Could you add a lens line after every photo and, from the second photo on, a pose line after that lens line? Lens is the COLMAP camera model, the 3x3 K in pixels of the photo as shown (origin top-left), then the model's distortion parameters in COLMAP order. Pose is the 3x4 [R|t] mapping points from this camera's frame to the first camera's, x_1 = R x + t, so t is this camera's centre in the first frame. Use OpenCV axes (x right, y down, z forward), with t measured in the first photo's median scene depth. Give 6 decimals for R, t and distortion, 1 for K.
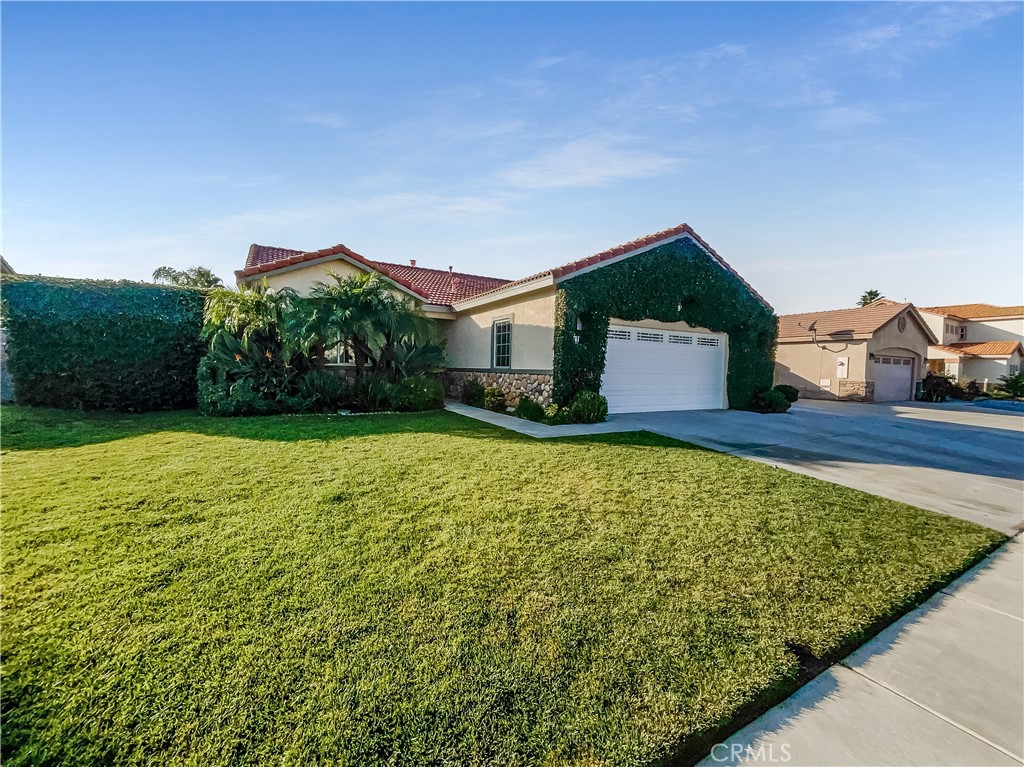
lens RADIAL K [[428.7, 0, 504.1], [0, 428.7, 384.3], [0, 0, 1]] dist [-0.002833, 0.000033]
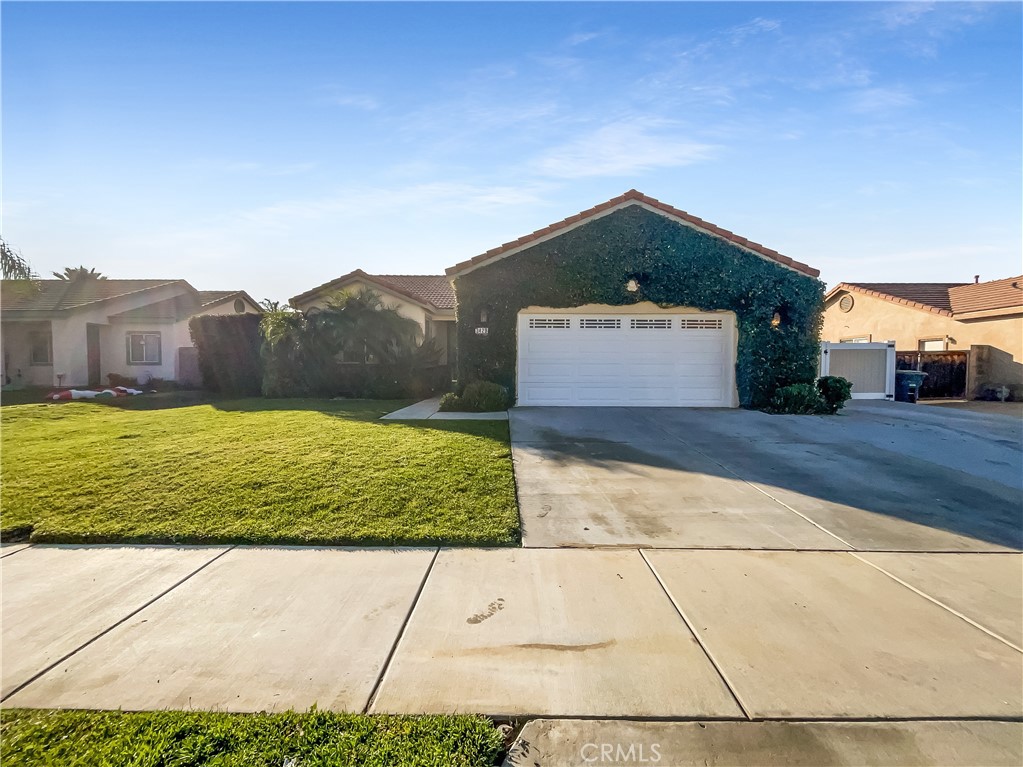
lens RADIAL K [[428.3, 0, 503.6], [0, 428.3, 384.3], [0, 0, 1]] dist [-0.002833, 0.000033]
pose [[0.854618, -0.000289, -0.519256, 0.634552], [-0.005211, 0.999945, -0.009133, 0.026764], [0.519230, 0.010511, 0.854570, 0.127749]]
